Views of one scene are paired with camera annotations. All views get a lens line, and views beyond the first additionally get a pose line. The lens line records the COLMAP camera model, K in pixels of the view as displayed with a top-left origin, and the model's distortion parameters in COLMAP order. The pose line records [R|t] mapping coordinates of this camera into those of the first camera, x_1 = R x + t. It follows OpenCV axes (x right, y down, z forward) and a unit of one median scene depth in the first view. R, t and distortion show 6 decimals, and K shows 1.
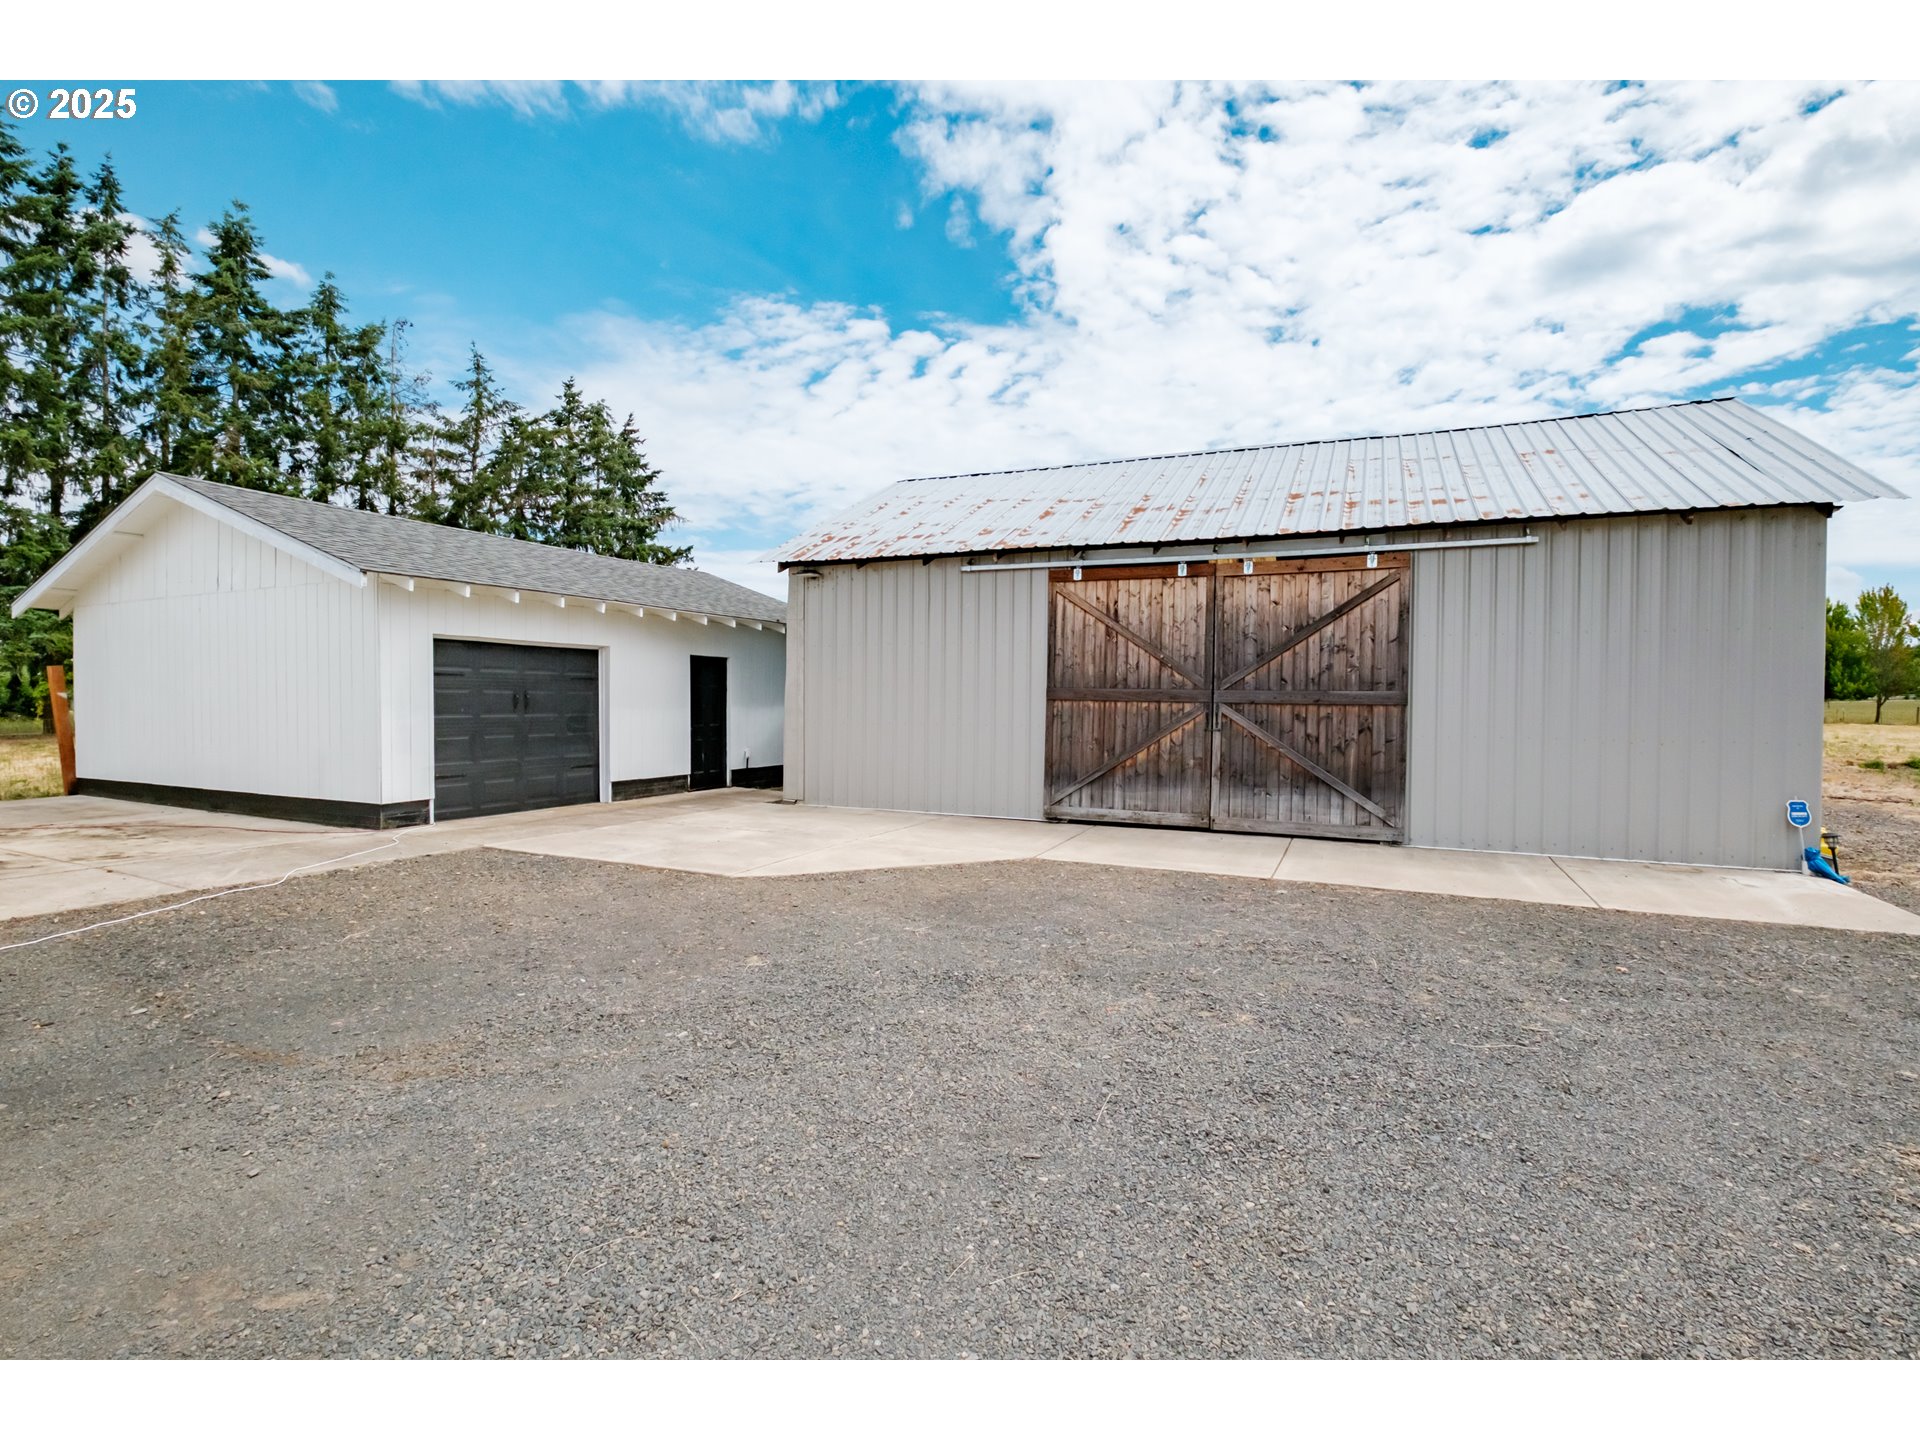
lens RADIAL K [[859.2, 0, 954.7], [0, 859.2, 717.0], [0, 0, 1]] dist [-0.001135, 0.000054]
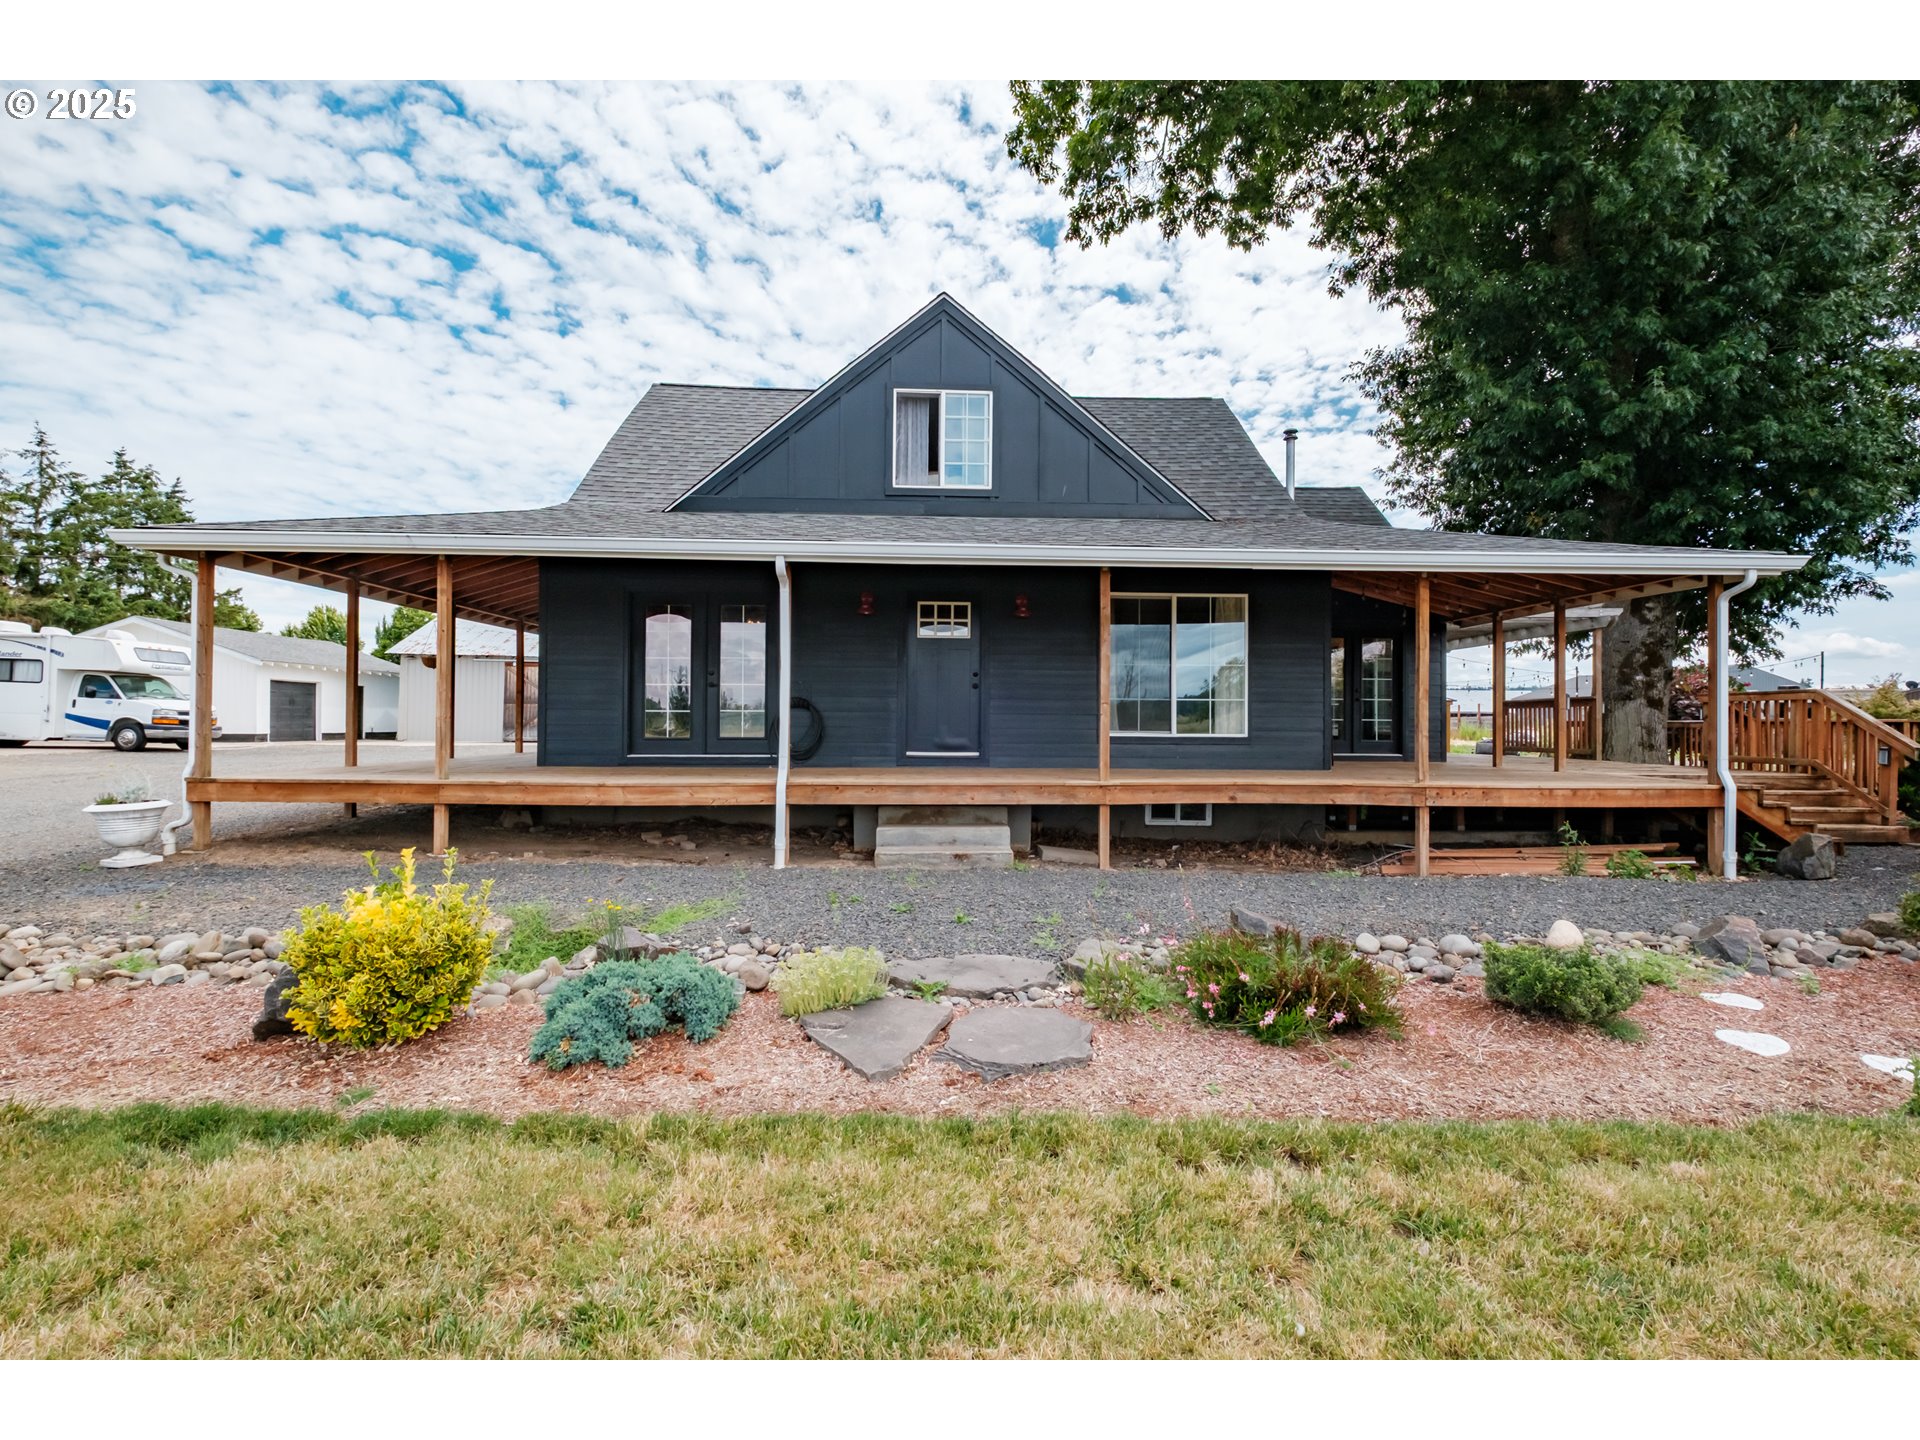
lens RADIAL K [[859.2, 0, 954.7], [0, 859.2, 717.0], [0, 0, 1]] dist [-0.001135, 0.000054]
pose [[0.875674, 0.003323, 0.482891, 0.009565], [0.007519, 0.999761, -0.020516, 0.031151], [-0.482844, 0.021596, 0.875440, -0.739623]]
